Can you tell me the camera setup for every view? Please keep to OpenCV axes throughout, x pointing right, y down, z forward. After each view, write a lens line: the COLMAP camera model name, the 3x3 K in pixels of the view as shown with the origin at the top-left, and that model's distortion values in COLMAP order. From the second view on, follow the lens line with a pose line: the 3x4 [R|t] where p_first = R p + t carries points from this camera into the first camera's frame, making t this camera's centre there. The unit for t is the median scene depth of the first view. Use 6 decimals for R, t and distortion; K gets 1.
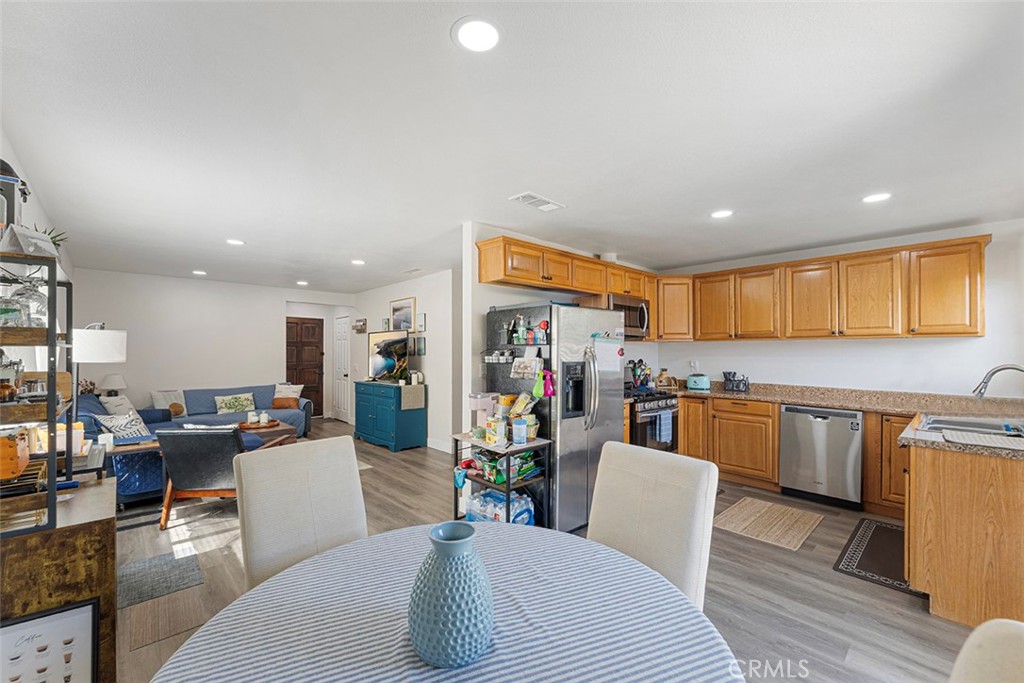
lens RADIAL K [[420.6, 0, 511.0], [0, 420.6, 349.3], [0, 0, 1]] dist [-0.000965, -0.000122]
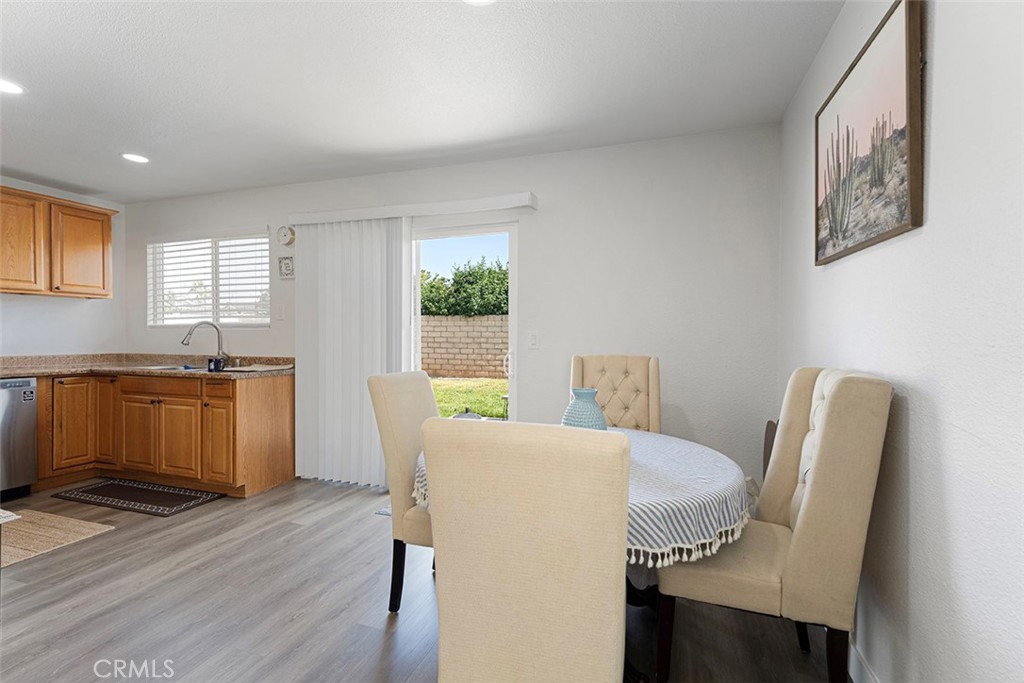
lens RADIAL K [[457.1, 0, 512.0], [0, 457.1, 341.5], [0, 0, 1]] dist [0.000464, 0.000183]
pose [[-0.477519, -0.019488, 0.878405, -0.400132], [-0.007598, 0.999808, 0.018051, 0.044154], [-0.878588, 0.001946, -0.477576, 0.516200]]
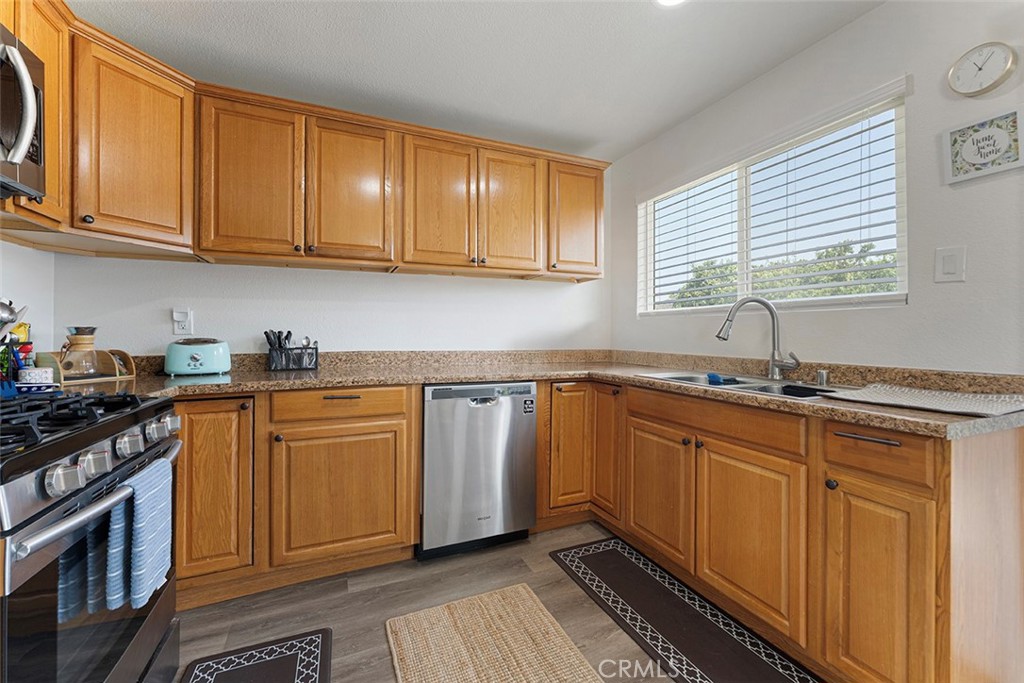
lens RADIAL K [[412.4, 0, 513.9], [0, 412.4, 328.1], [0, 0, 1]] dist [-0.000583, -0.000085]
pose [[0.322905, 0.007204, 0.946404, 0.205739], [-0.003111, 0.999974, -0.006550, 0.062988], [-0.946426, -0.000830, 0.322919, 0.727938]]
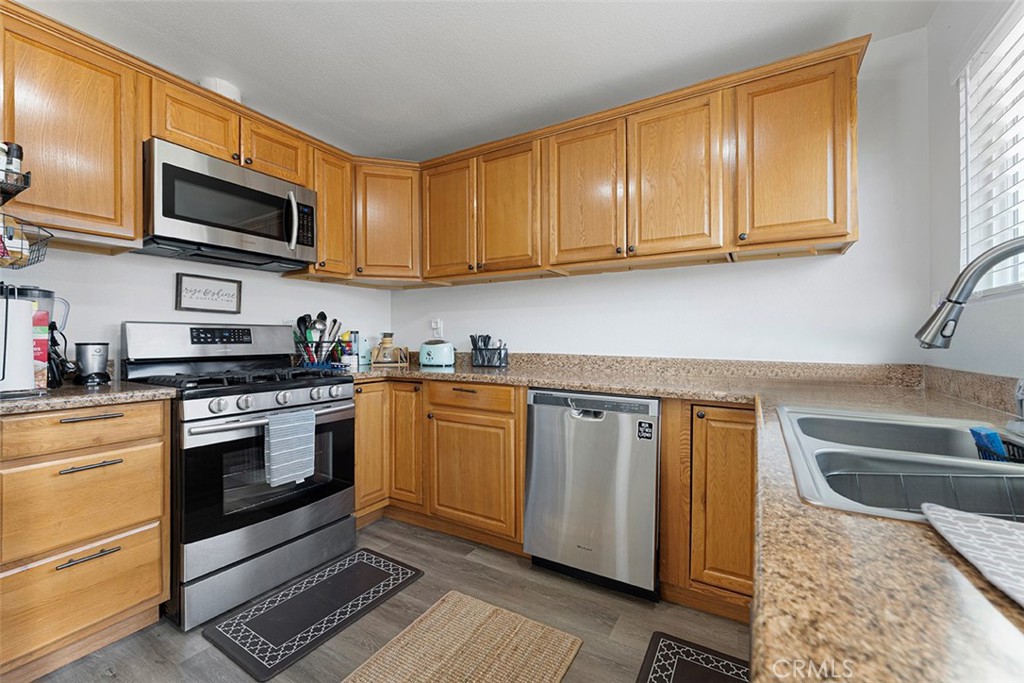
lens RADIAL K [[418.8, 0, 514.2], [0, 418.8, 336.9], [0, 0, 1]] dist [-0.006977, -0.000091]
pose [[0.955449, -0.000959, 0.295156, 0.472926], [0.000745, 0.999999, 0.000838, 0.067204], [-0.295157, -0.000581, 0.955449, 0.520628]]
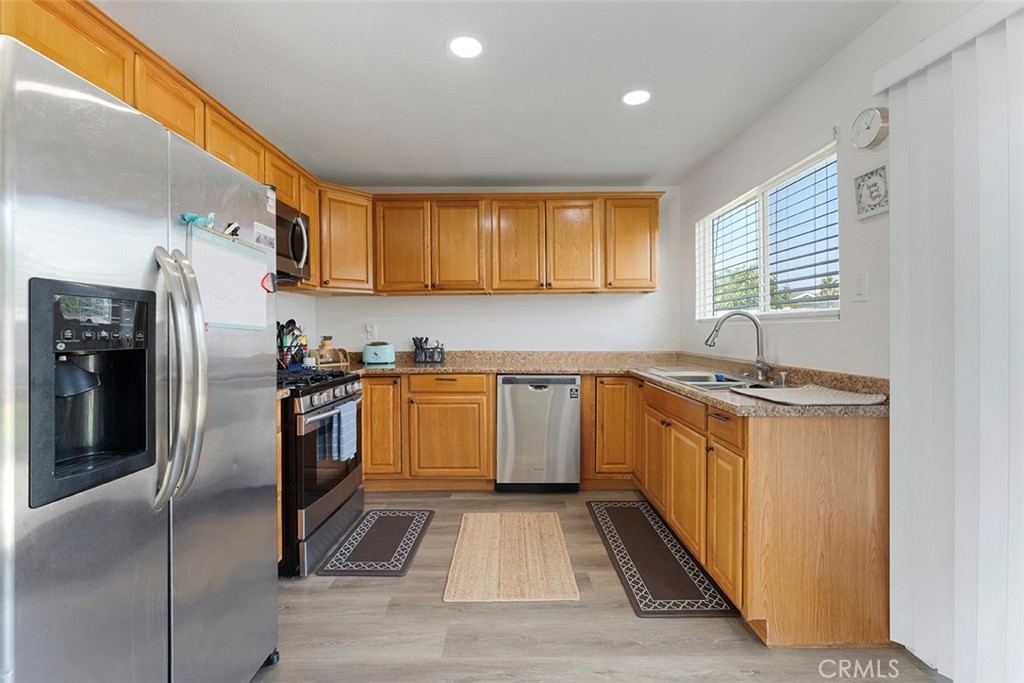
lens RADIAL K [[428.8, 0, 515.6], [0, 428.8, 330.0], [0, 0, 1]] dist [-0.002517, -0.000268]
pose [[0.672146, -0.008444, 0.740370, 0.093359], [0.005389, 0.999964, 0.006512, 0.044301], [-0.740399, -0.000388, 0.672168, 0.450713]]
